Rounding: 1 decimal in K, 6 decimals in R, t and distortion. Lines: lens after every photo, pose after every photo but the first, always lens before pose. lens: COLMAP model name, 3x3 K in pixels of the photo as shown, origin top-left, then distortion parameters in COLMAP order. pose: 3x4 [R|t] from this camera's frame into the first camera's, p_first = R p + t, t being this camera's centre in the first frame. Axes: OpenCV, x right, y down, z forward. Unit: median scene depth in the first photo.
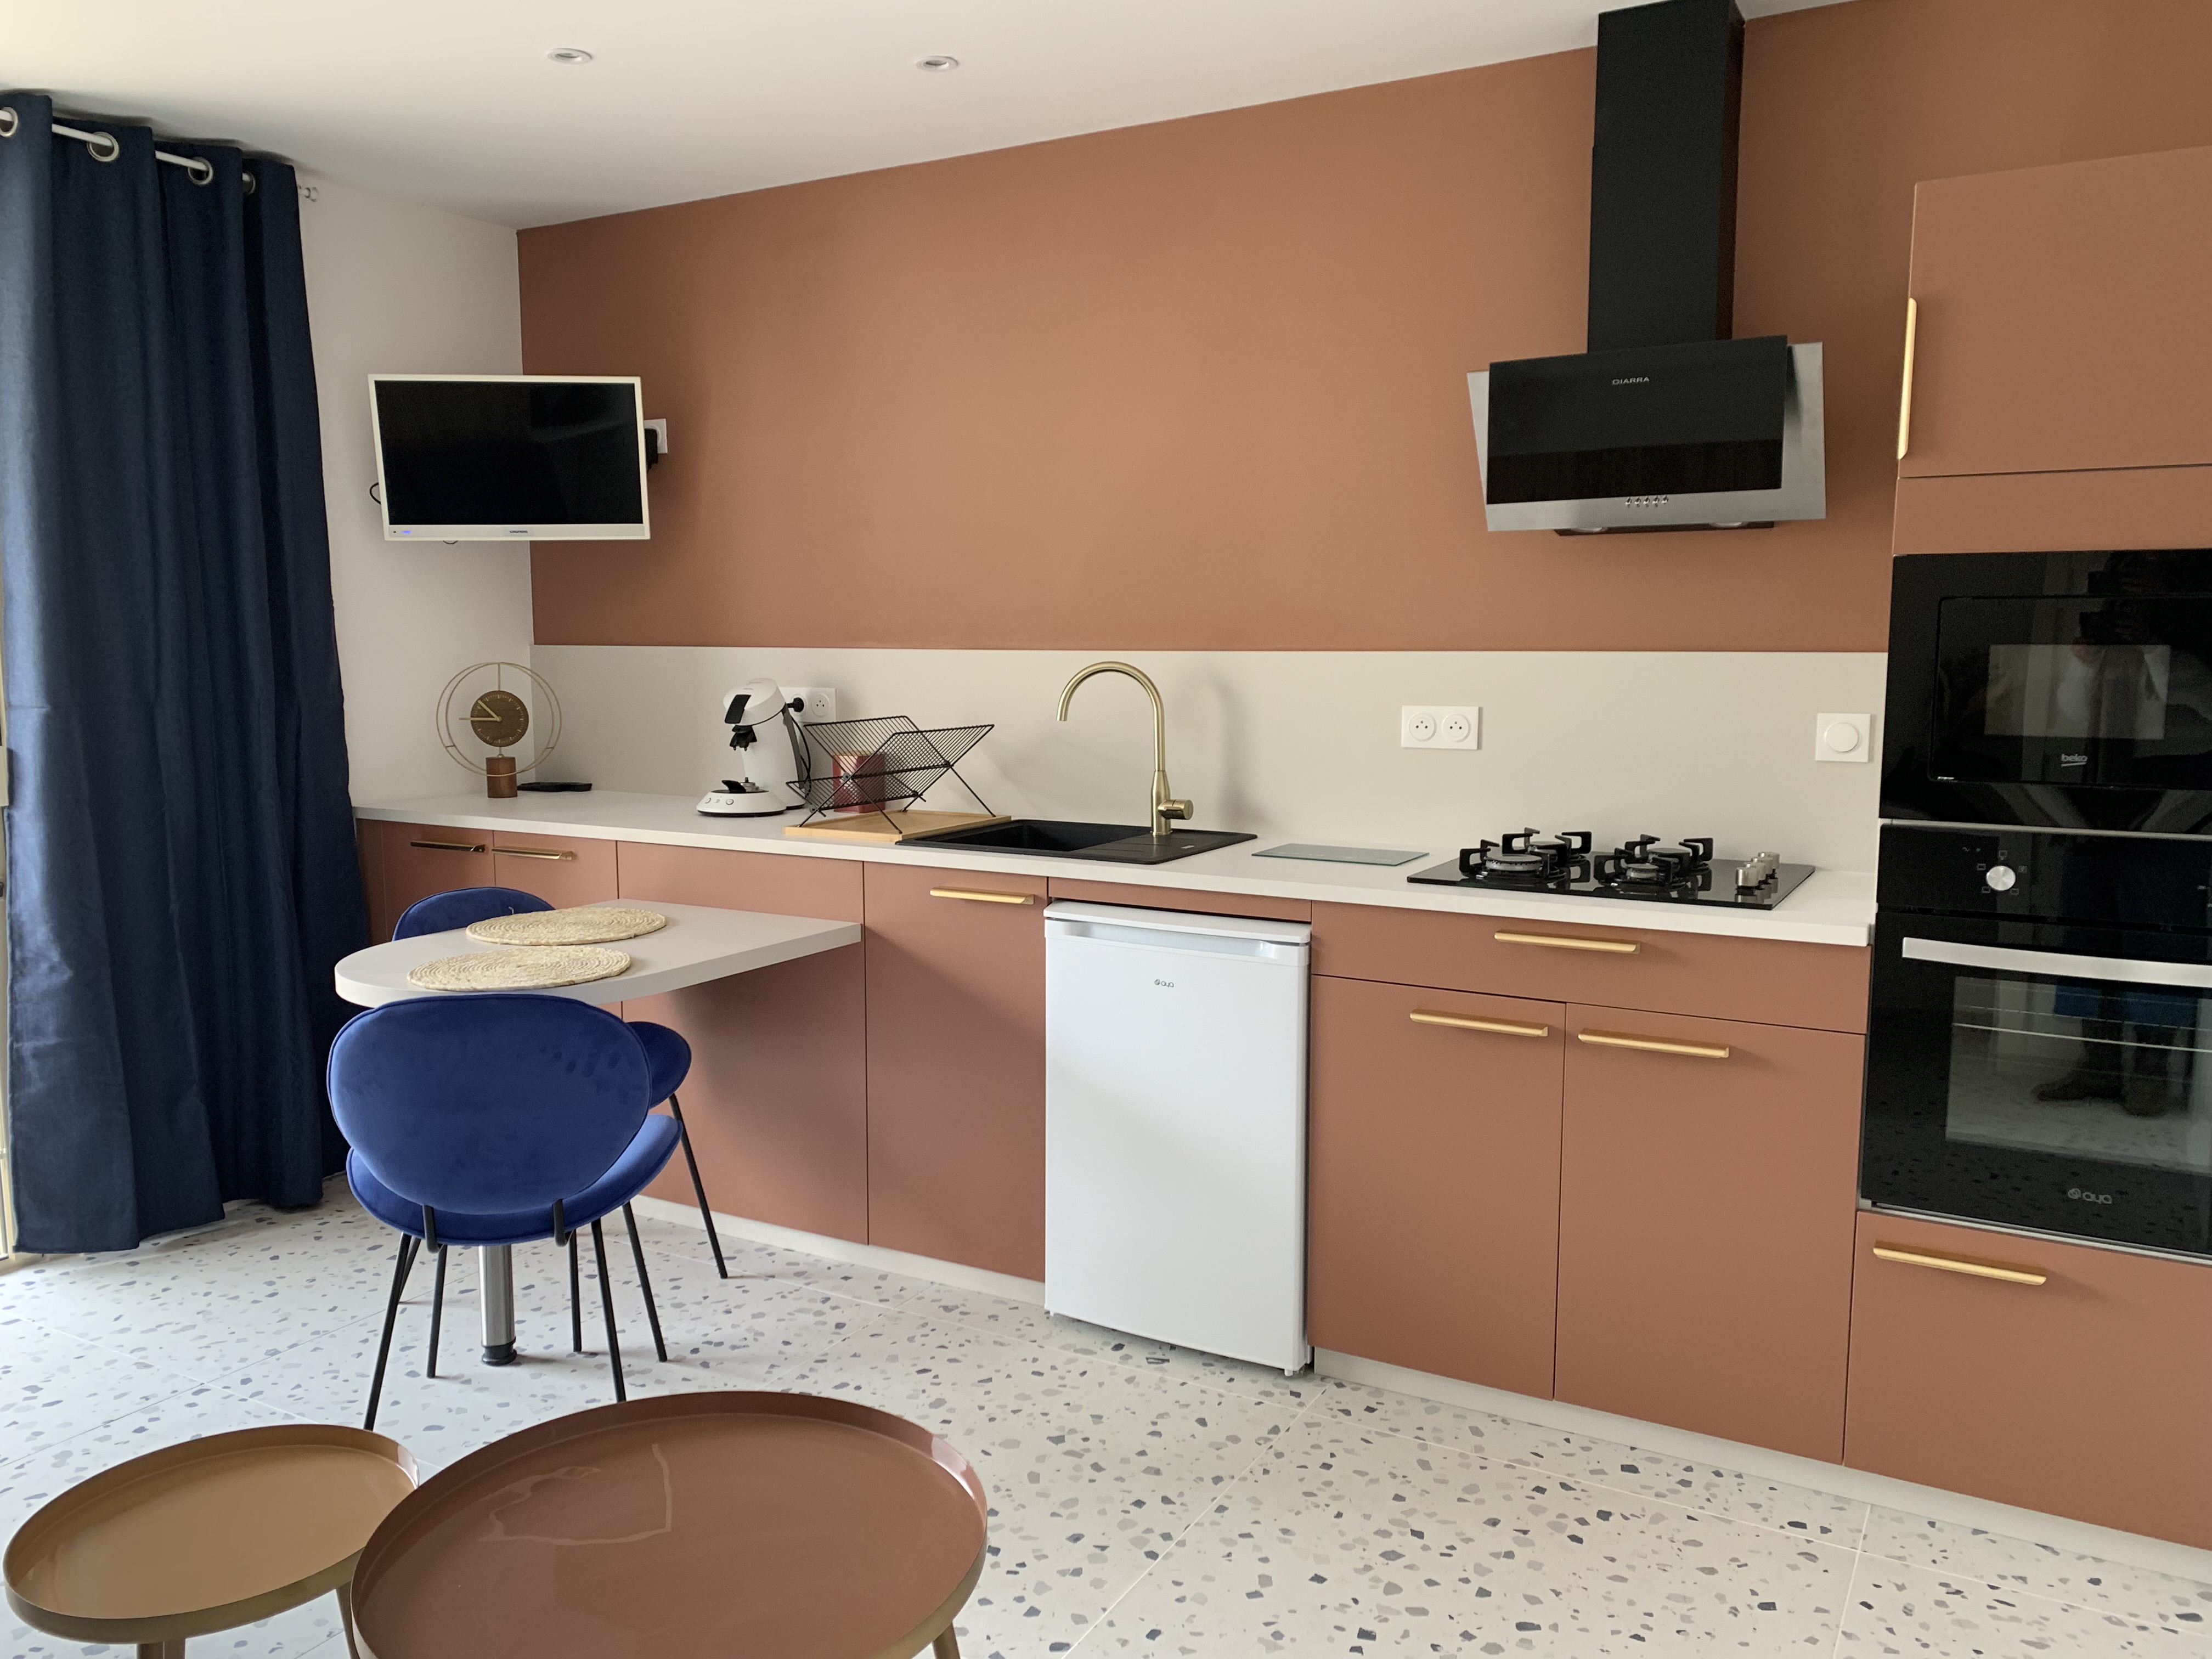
lens RADIAL K [[1714.1, 0, 1084.9], [0, 1714.1, 817.0], [0, 0, 1]] dist [0.050838, -0.048926]
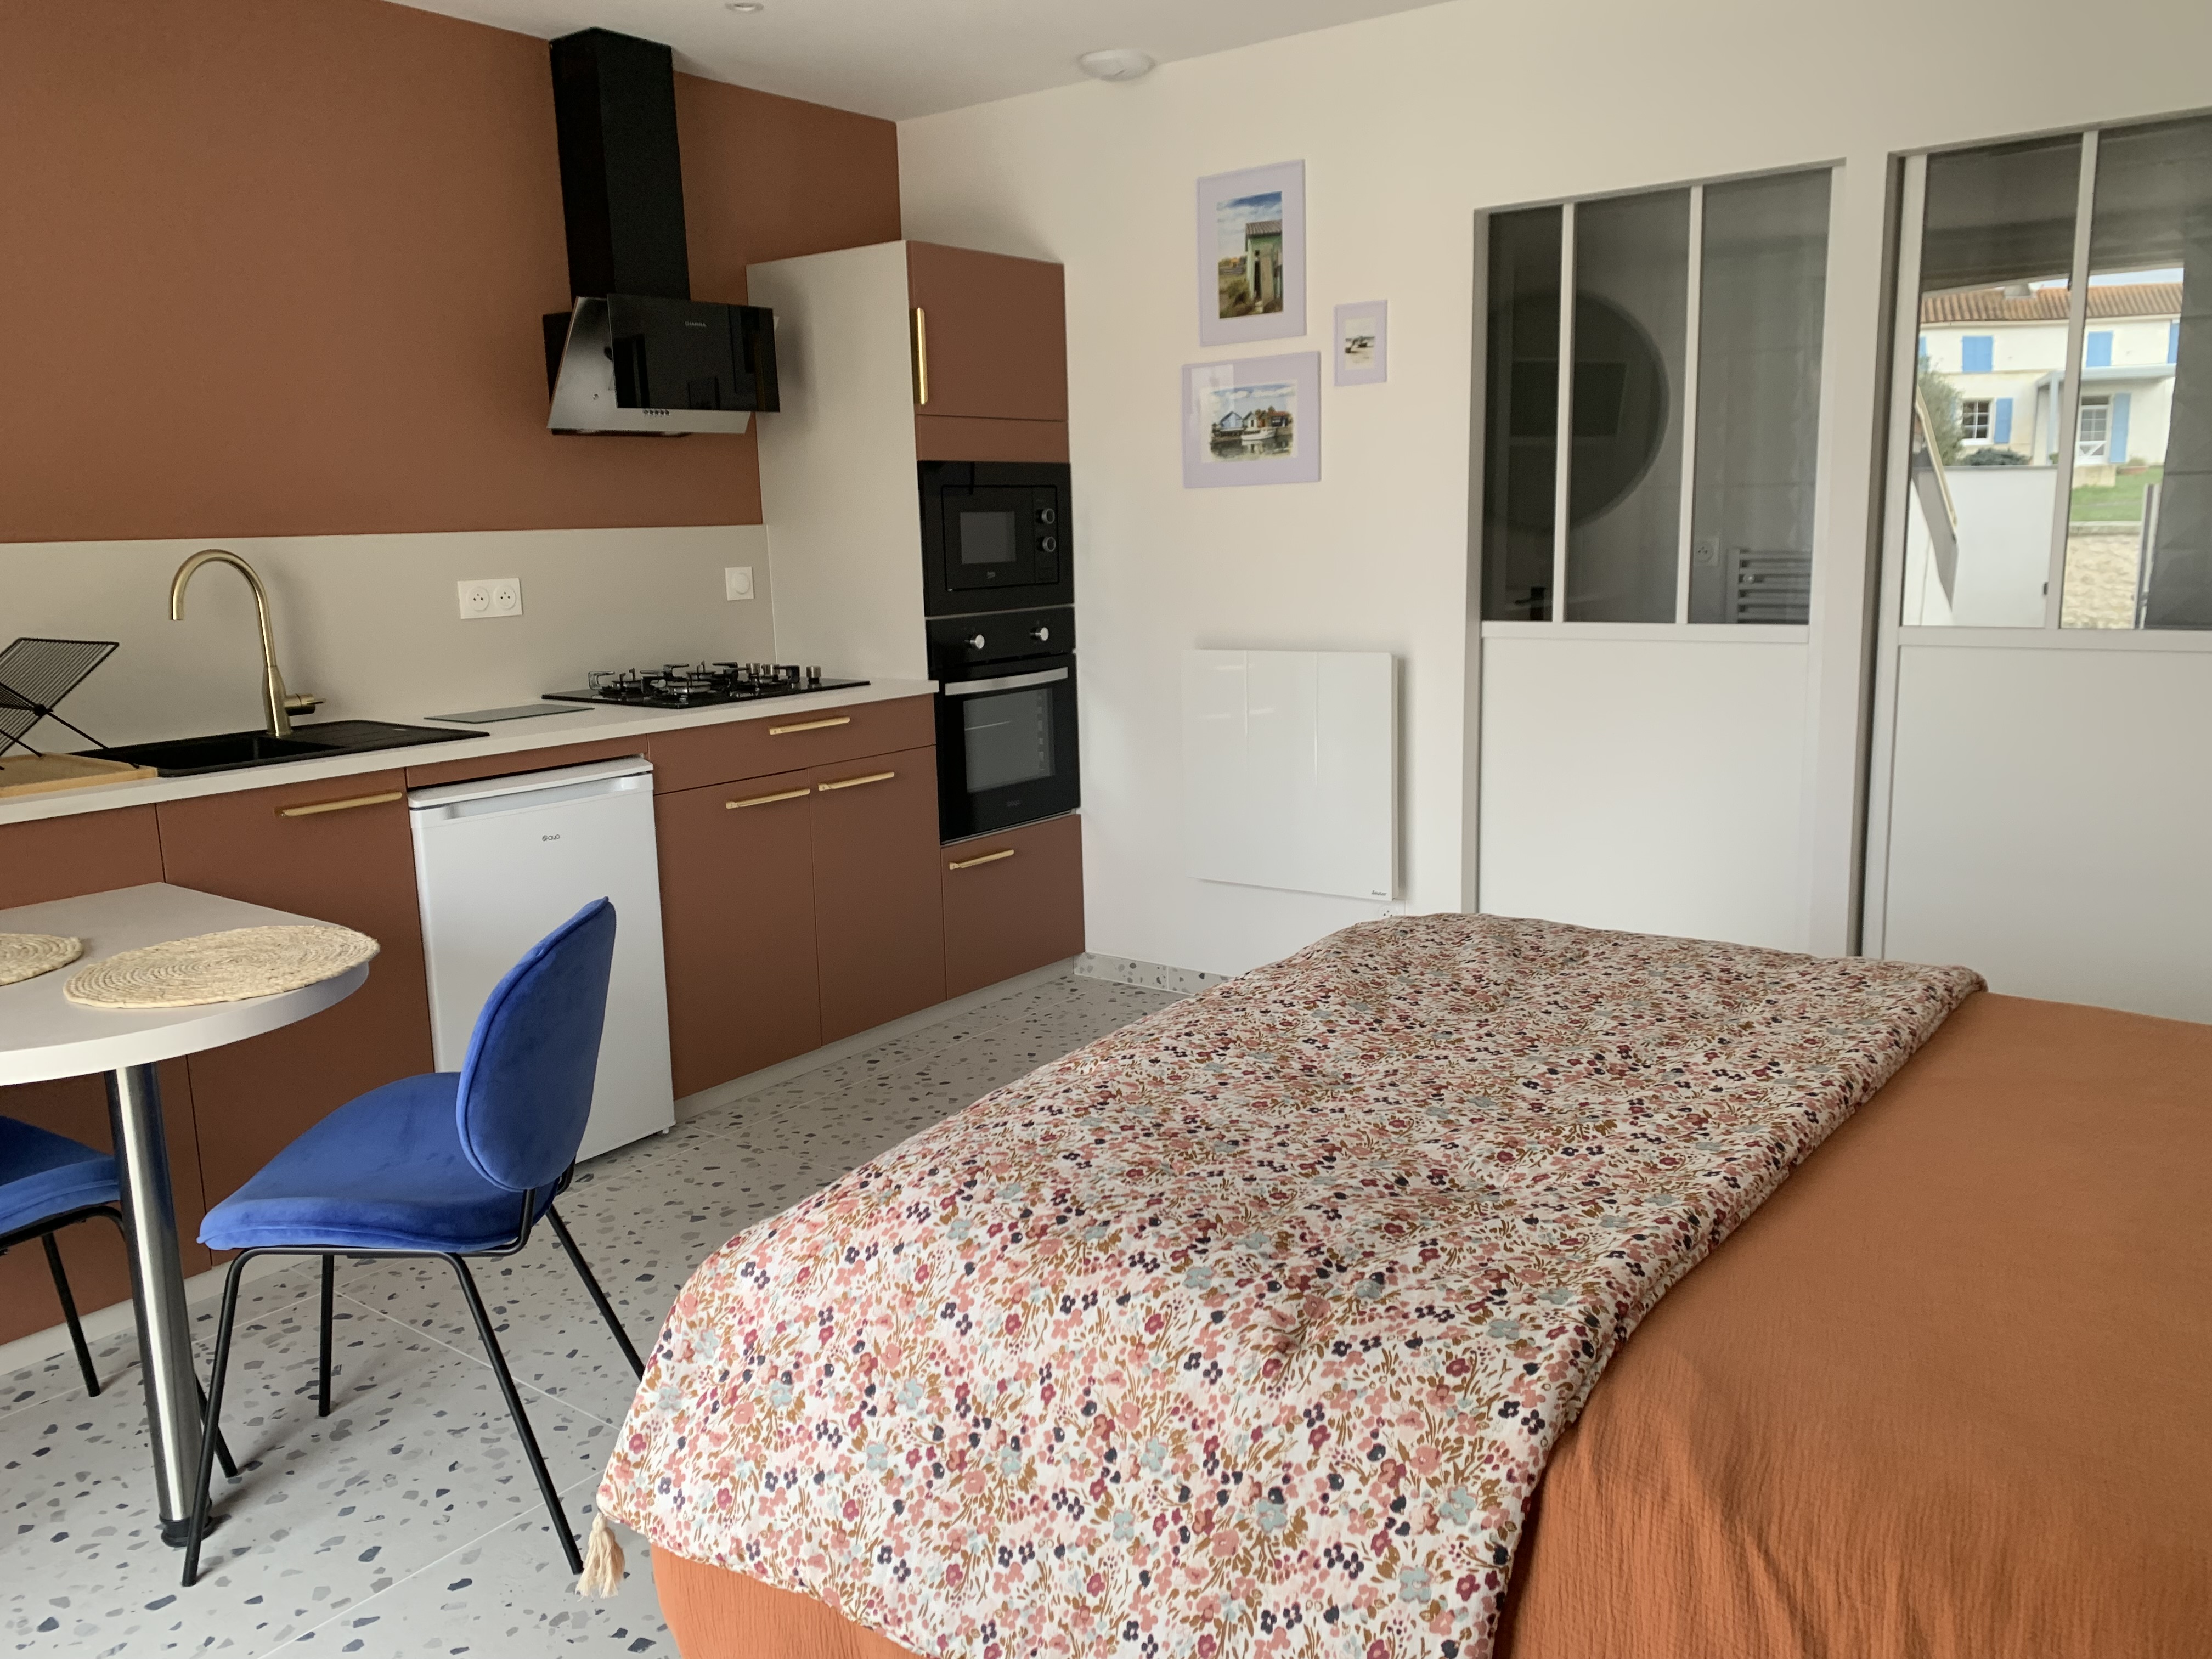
lens RADIAL K [[1694.8, 0, 1106.0], [0, 1694.8, 829.5], [0, 0, 1]] dist [0.019182, -0.002930]
pose [[0.100470, -0.178071, 0.978875, -1.037181], [0.134555, 0.977247, 0.163964, -0.038574], [-0.985800, 0.115239, 0.122144, 0.562216]]
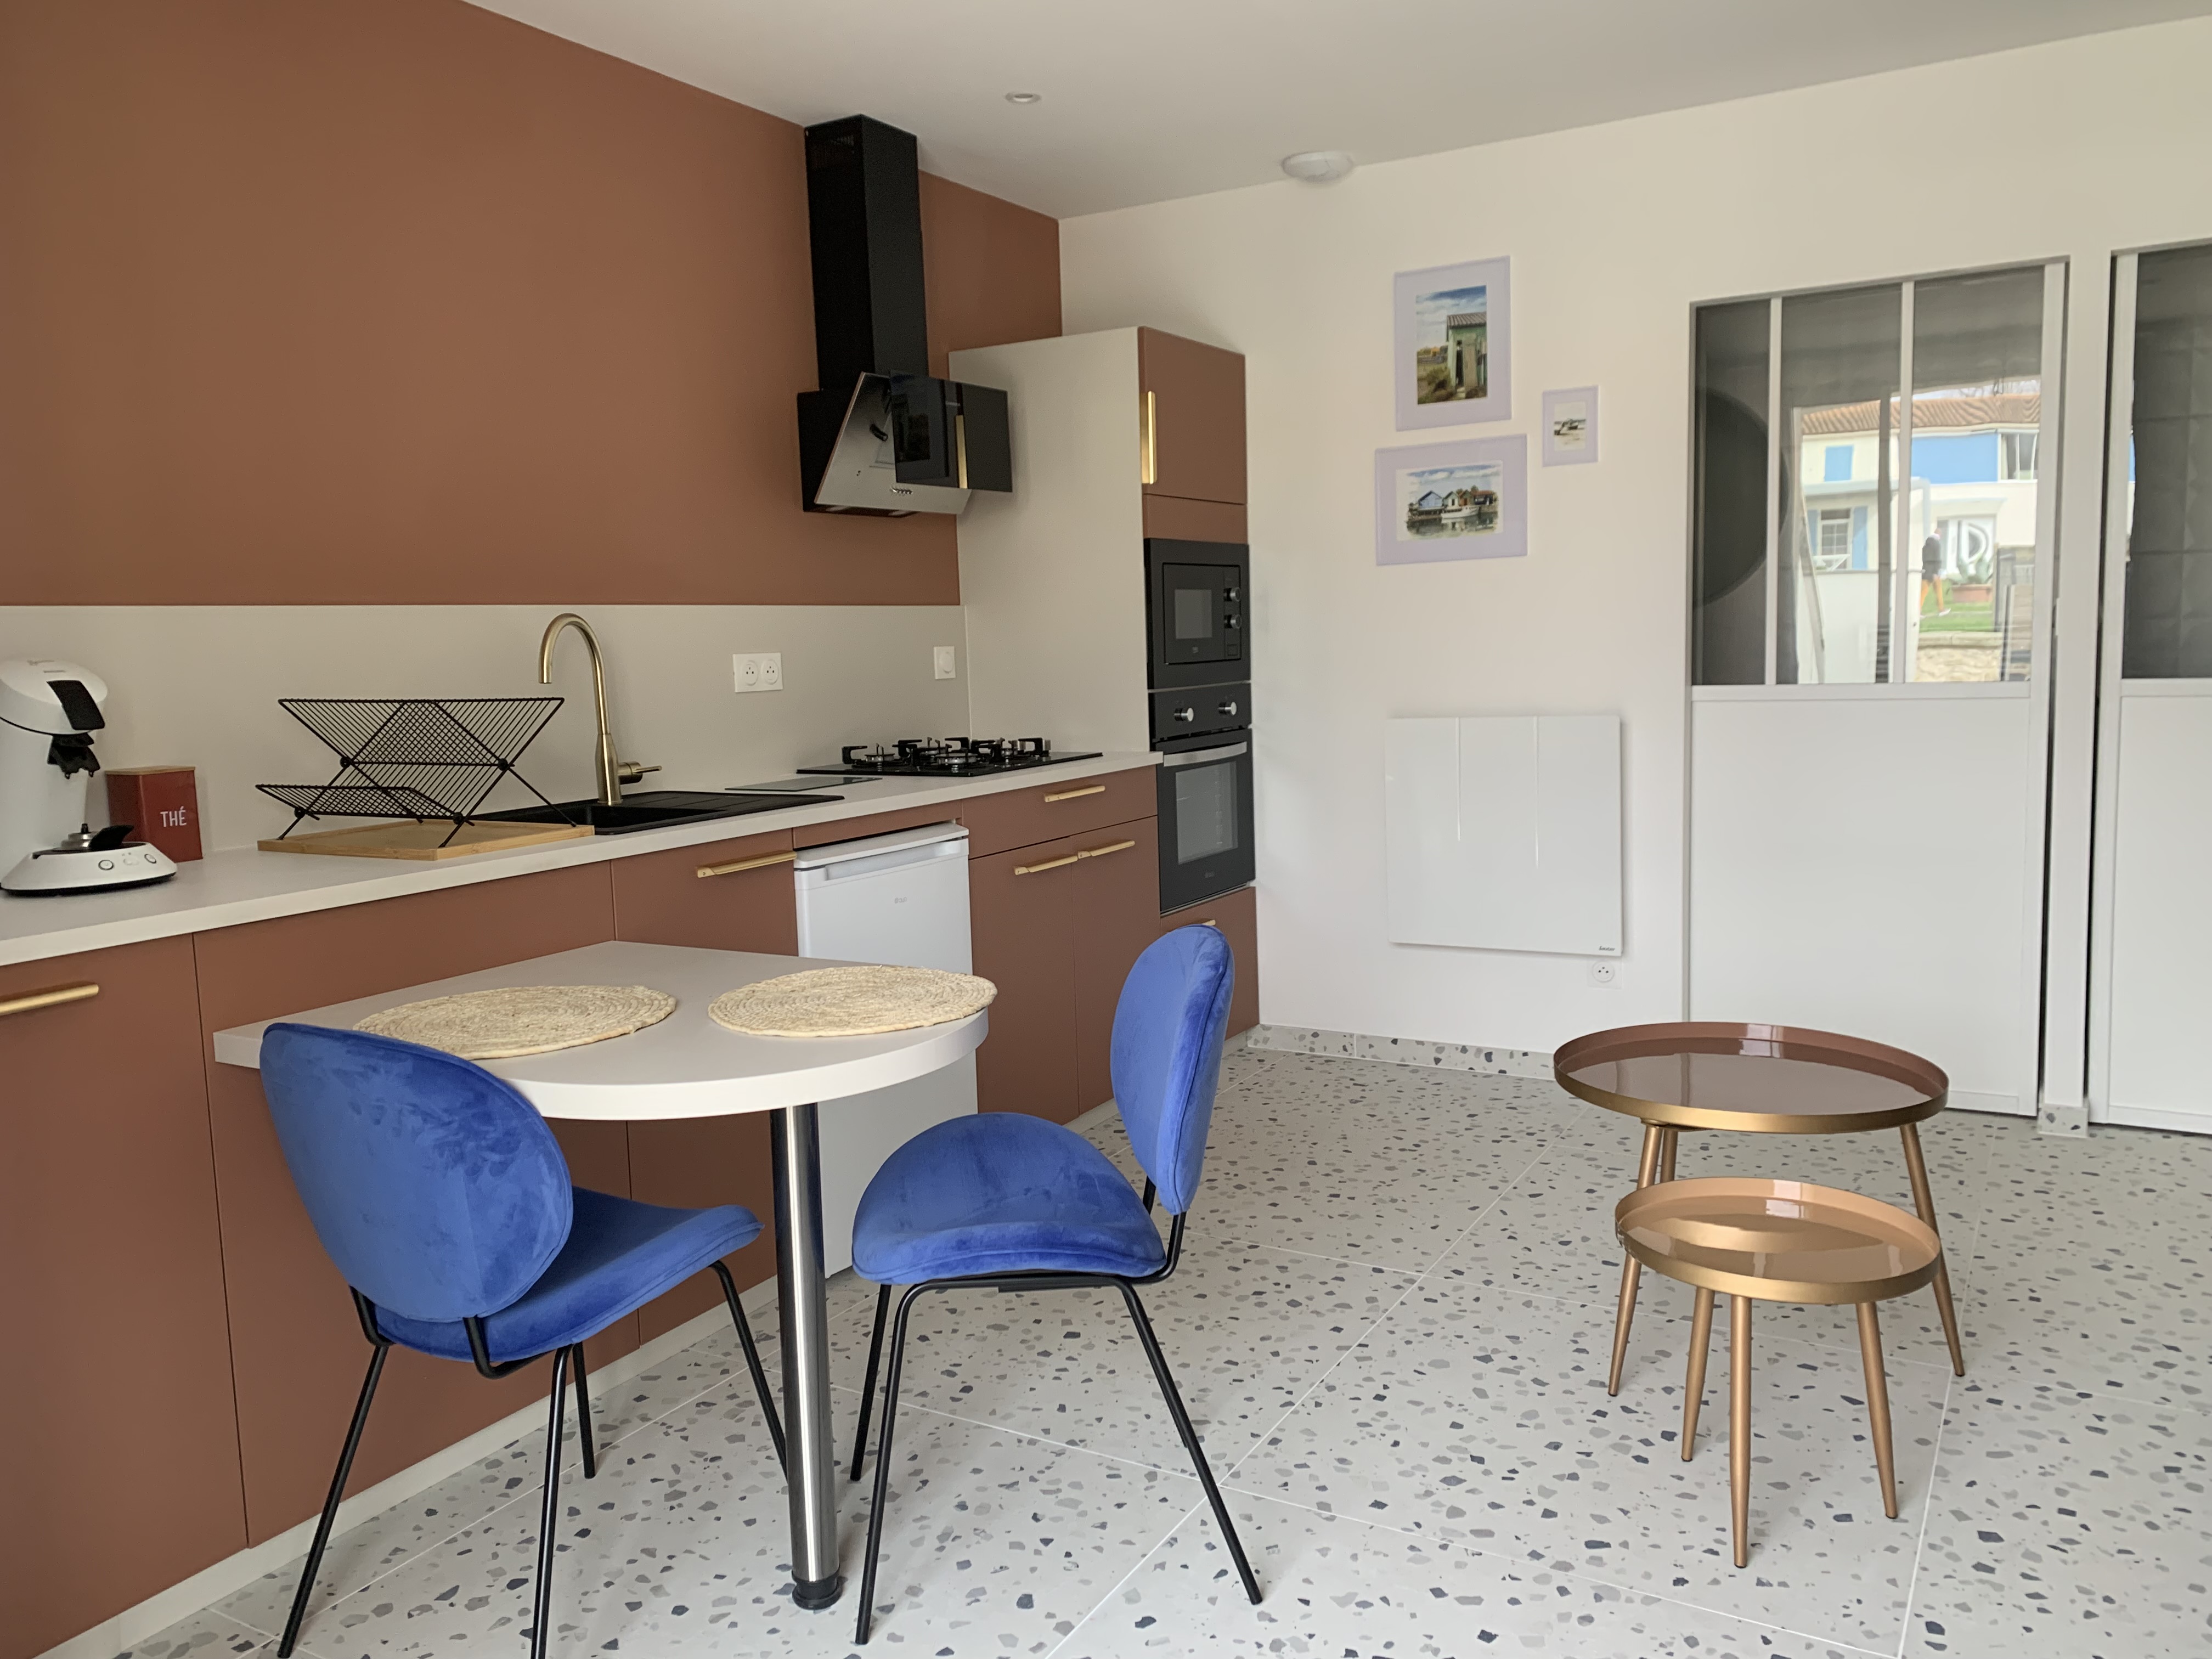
lens RADIAL K [[1714.1, 0, 1084.9], [0, 1714.1, 817.0], [0, 0, 1]] dist [0.050838, -0.048926]
pose [[-0.016934, -0.101070, 0.994735, -1.096290], [0.143230, 0.984372, 0.102456, -0.051017], [-0.989545, 0.144211, -0.002193, 0.945064]]
